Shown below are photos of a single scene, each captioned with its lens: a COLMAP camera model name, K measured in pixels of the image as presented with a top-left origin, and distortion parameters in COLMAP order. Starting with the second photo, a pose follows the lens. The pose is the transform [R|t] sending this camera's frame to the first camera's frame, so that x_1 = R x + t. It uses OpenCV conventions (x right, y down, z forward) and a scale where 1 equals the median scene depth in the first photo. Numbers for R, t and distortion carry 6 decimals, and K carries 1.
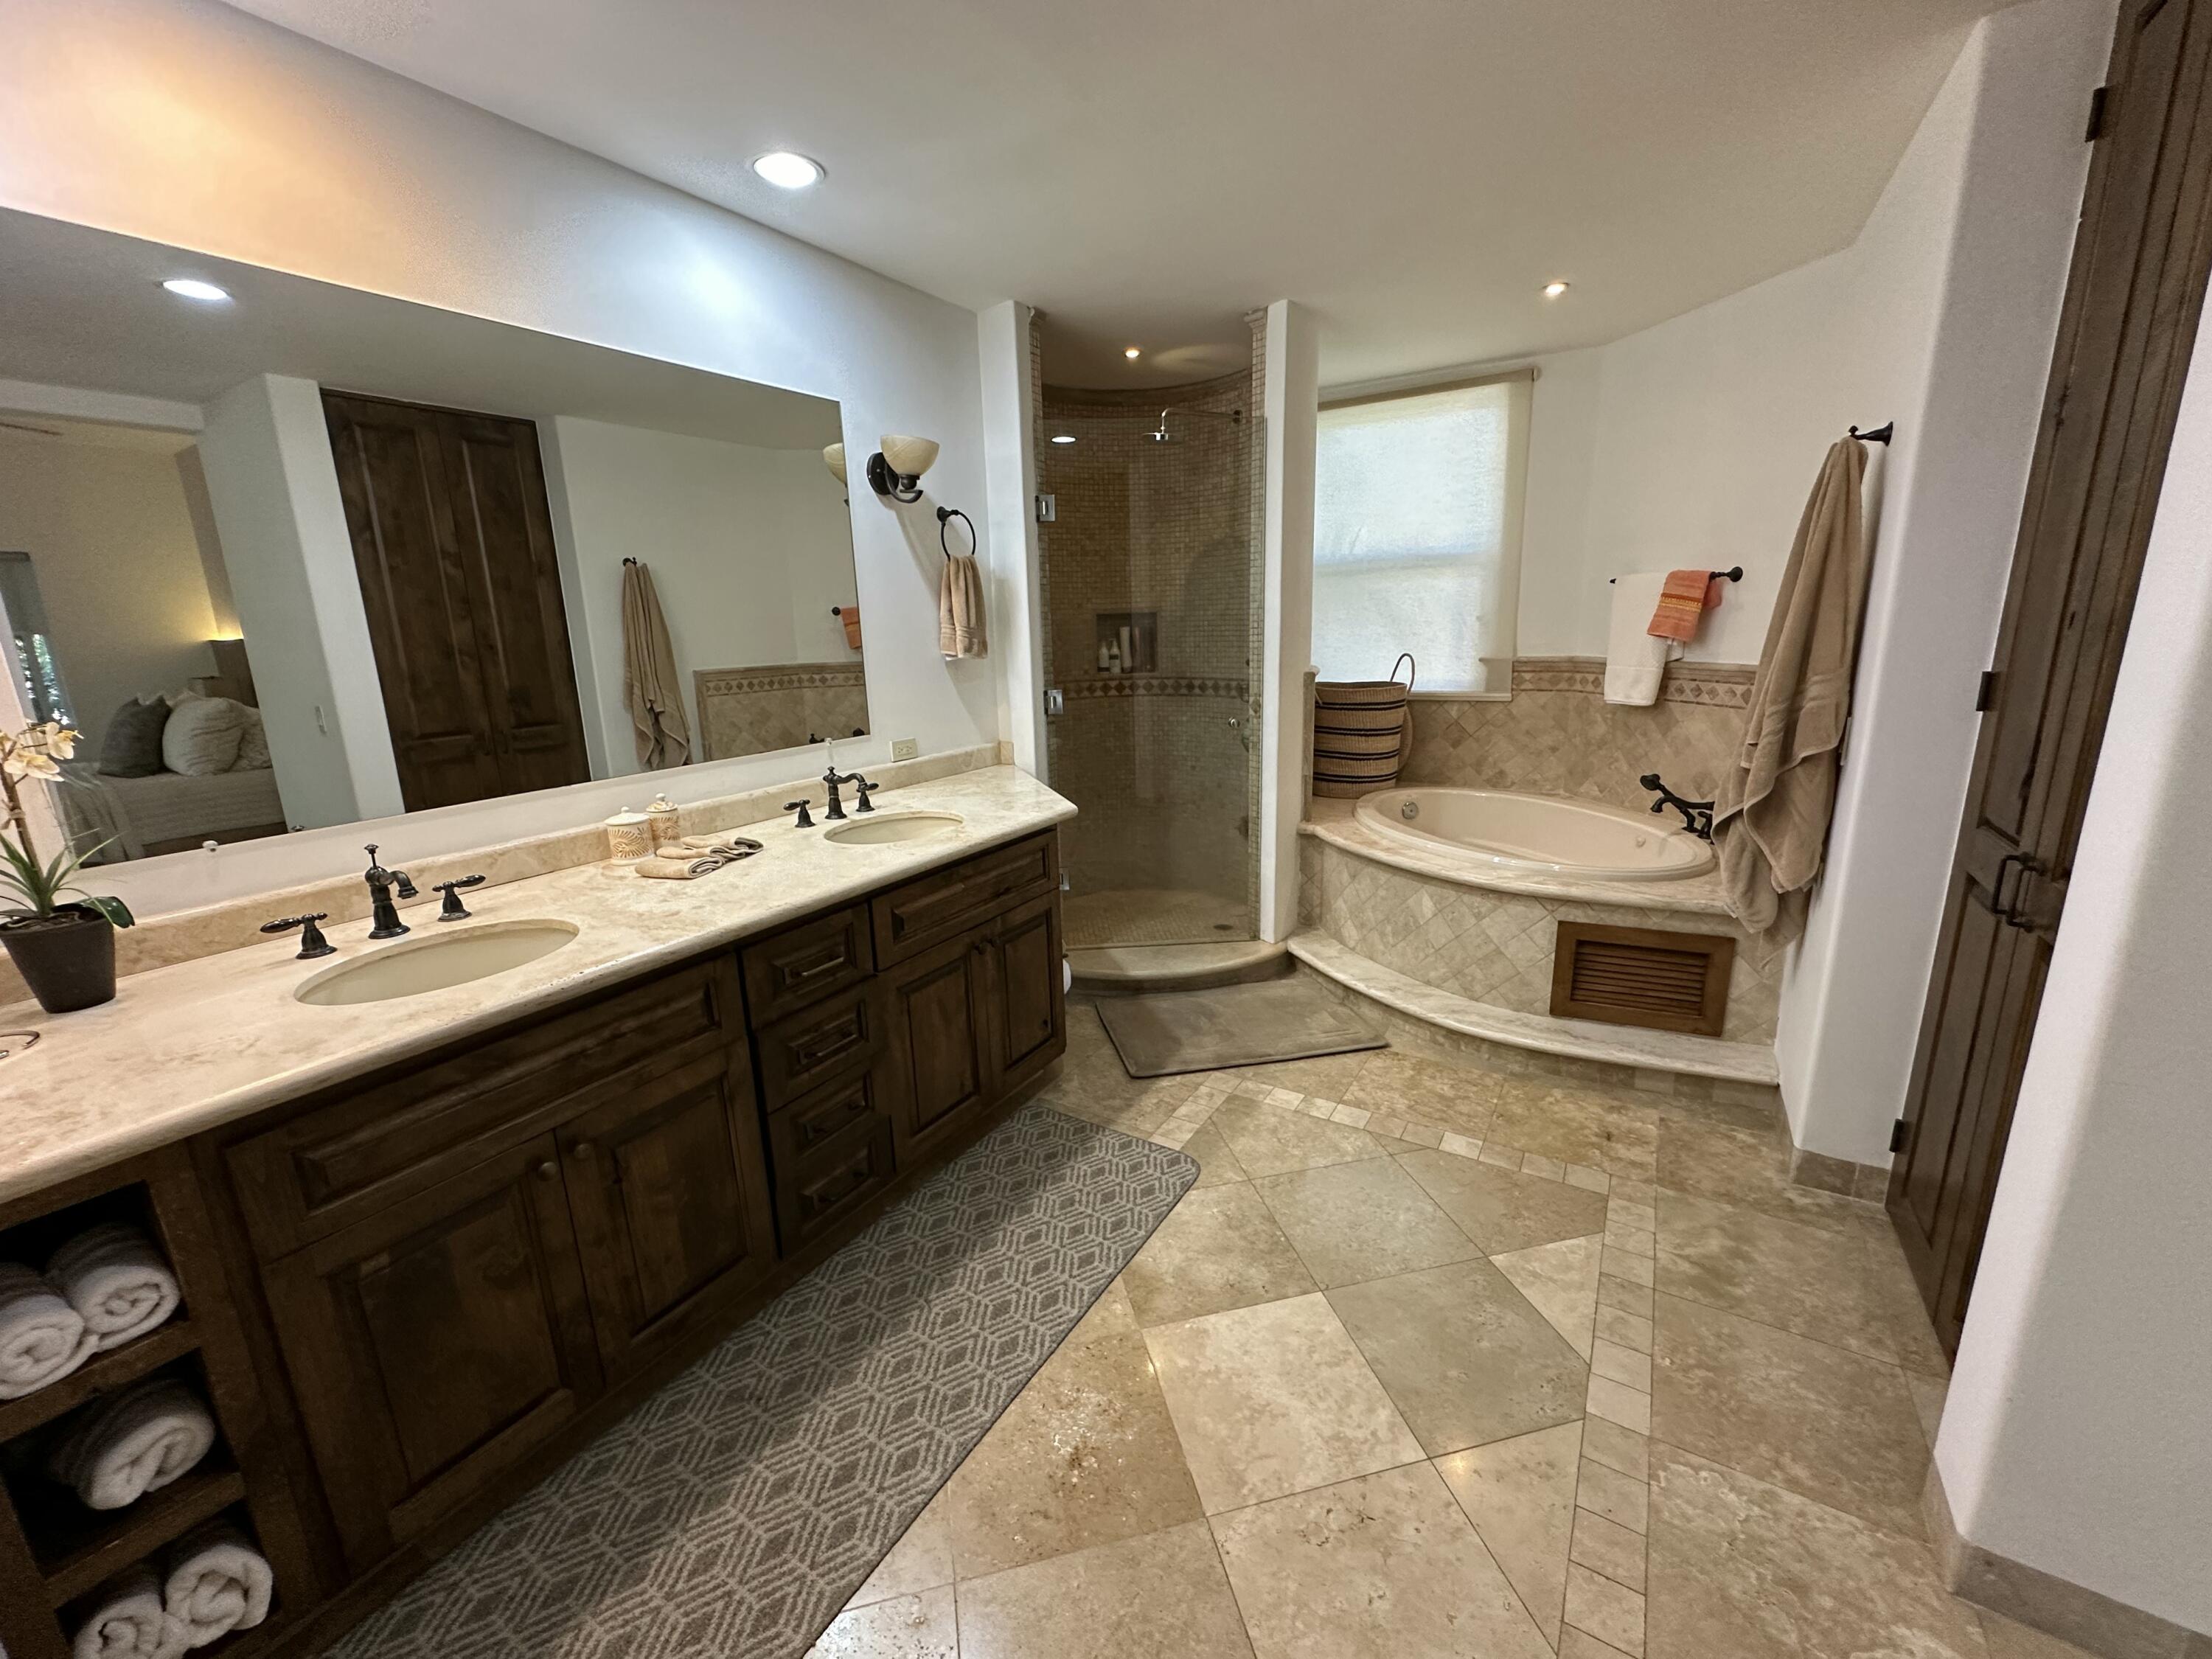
lens RADIAL K [[896.5, 0, 1102.4], [0, 896.5, 815.0], [0, 0, 1]] dist [-0.000251, 0.000223]
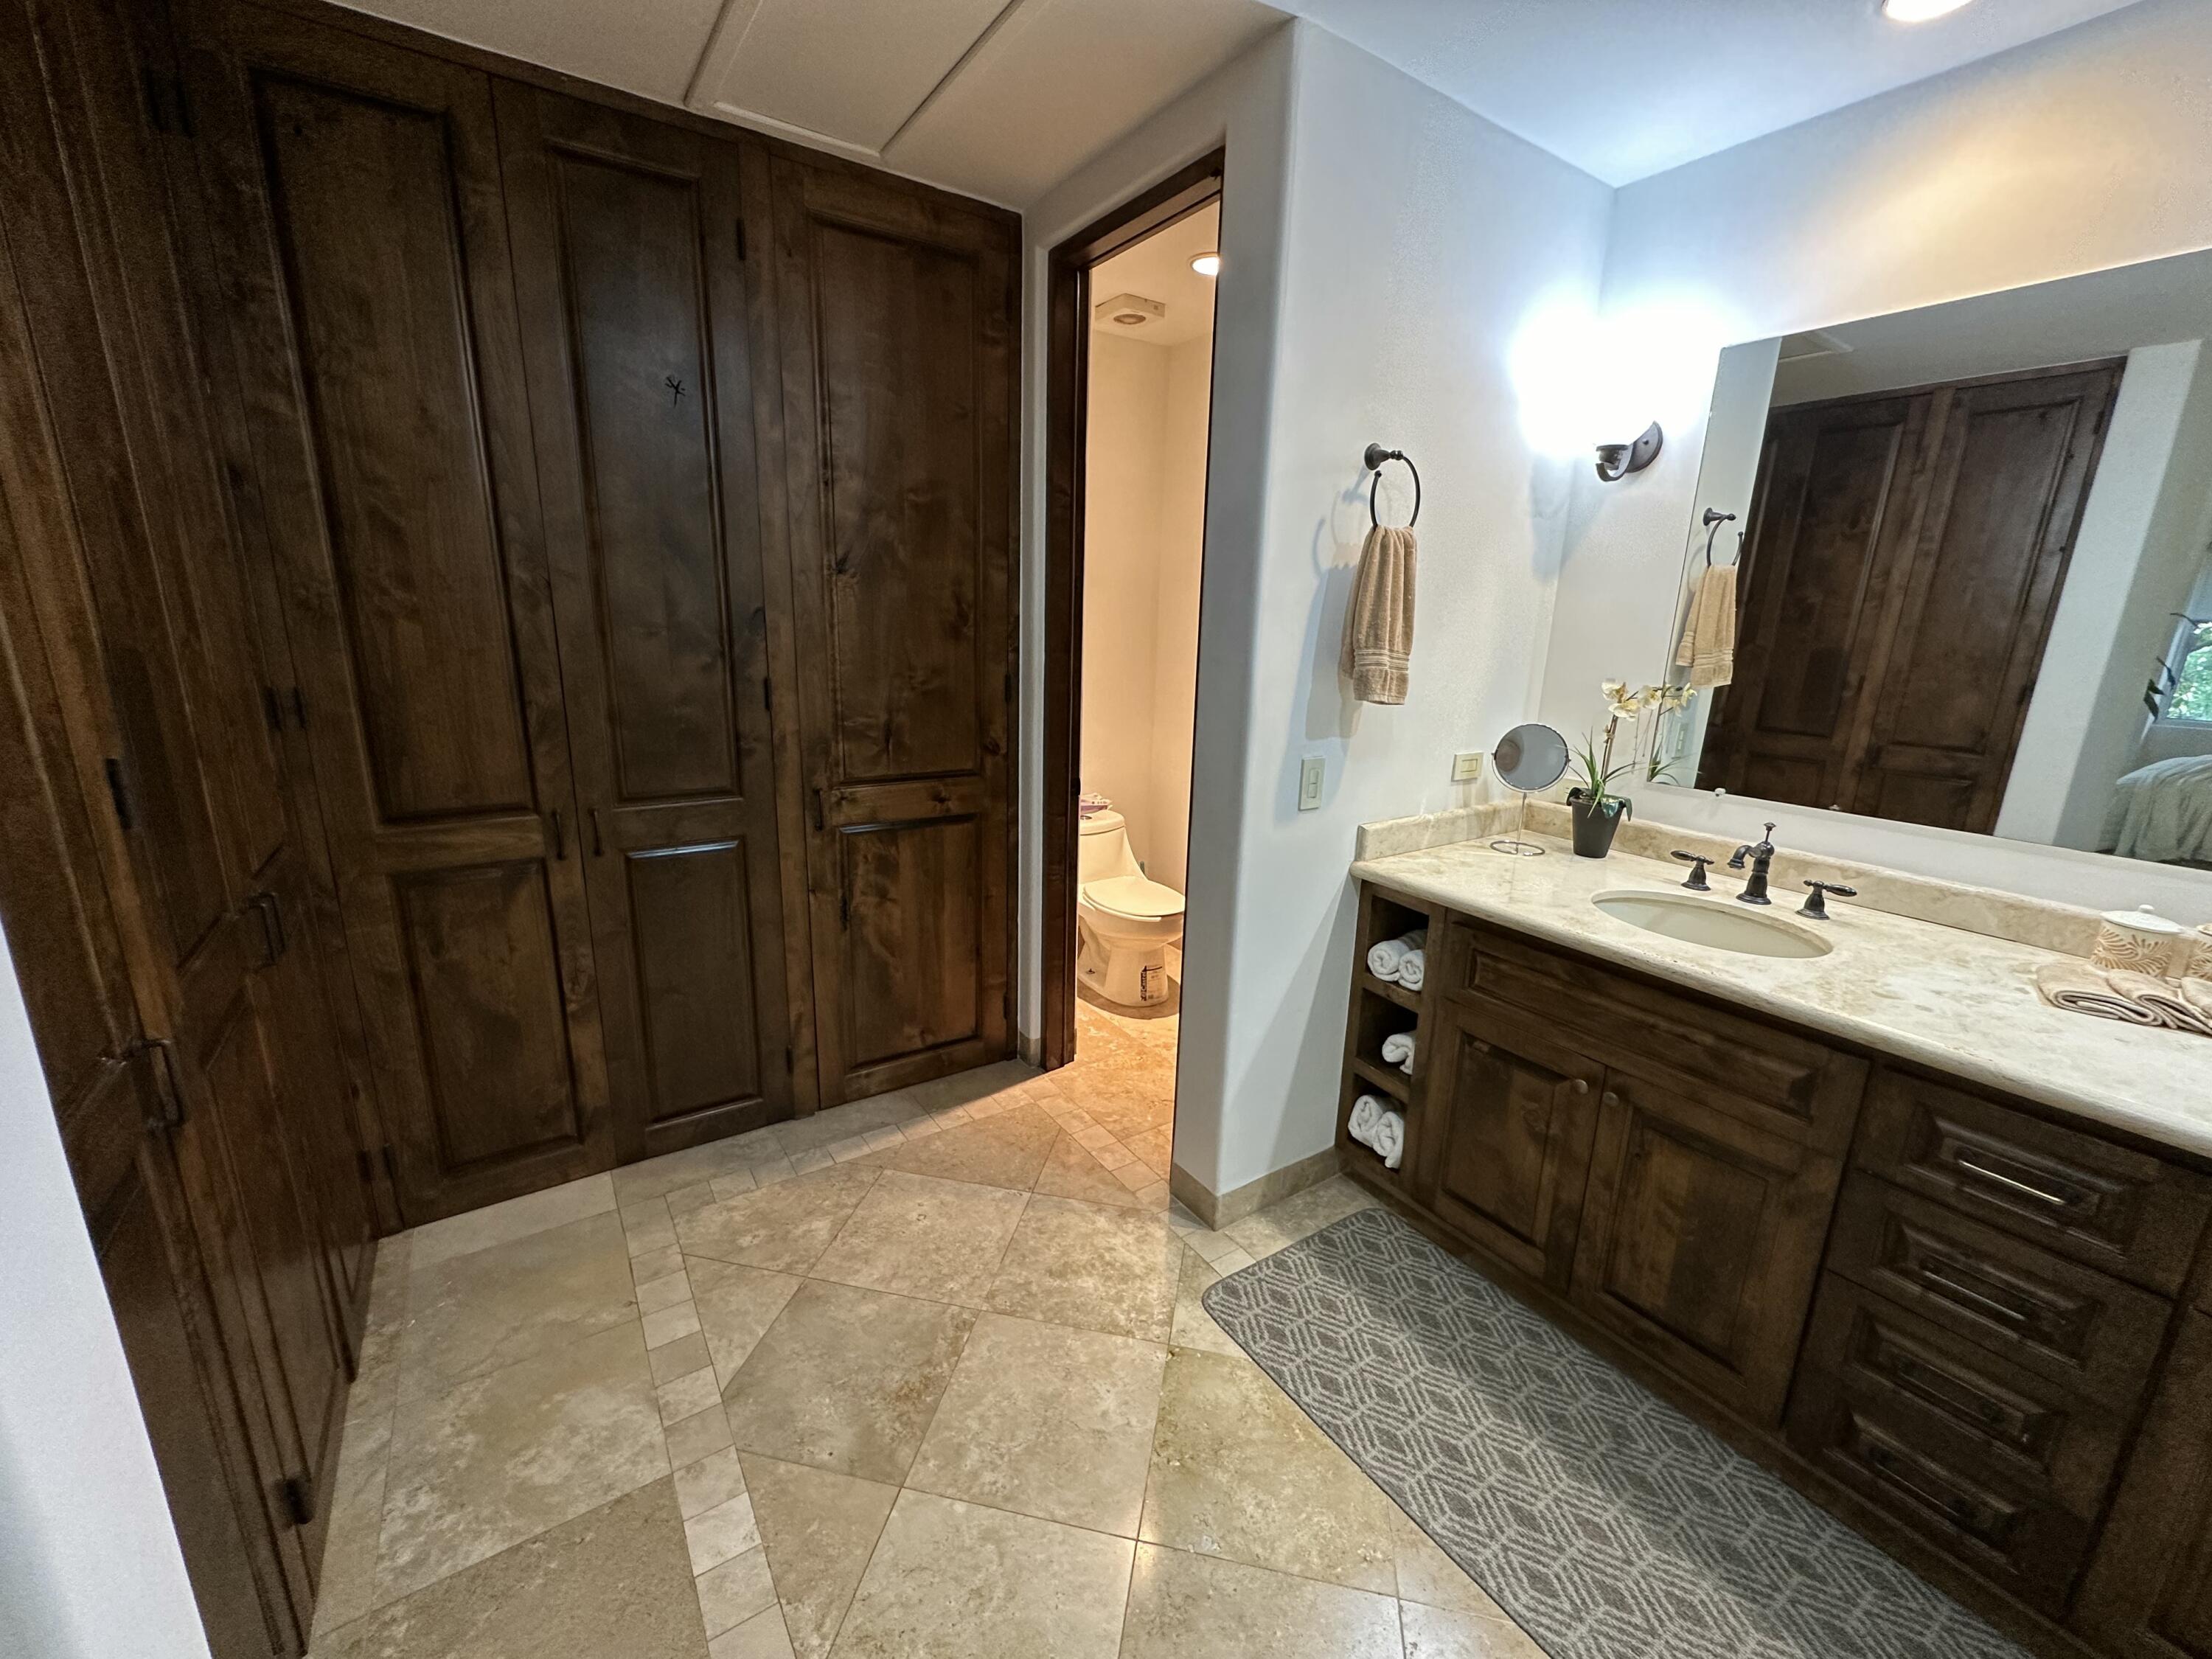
lens RADIAL K [[876.9, 0, 1103.7], [0, 876.9, 830.0], [0, 0, 1]] dist [-0.000250, -0.000107]
pose [[-0.407118, 0.240287, -0.881202, 0.557527], [-0.214406, 0.912676, 0.347926, -0.177354], [0.887854, 0.330582, -0.320048, 0.654772]]
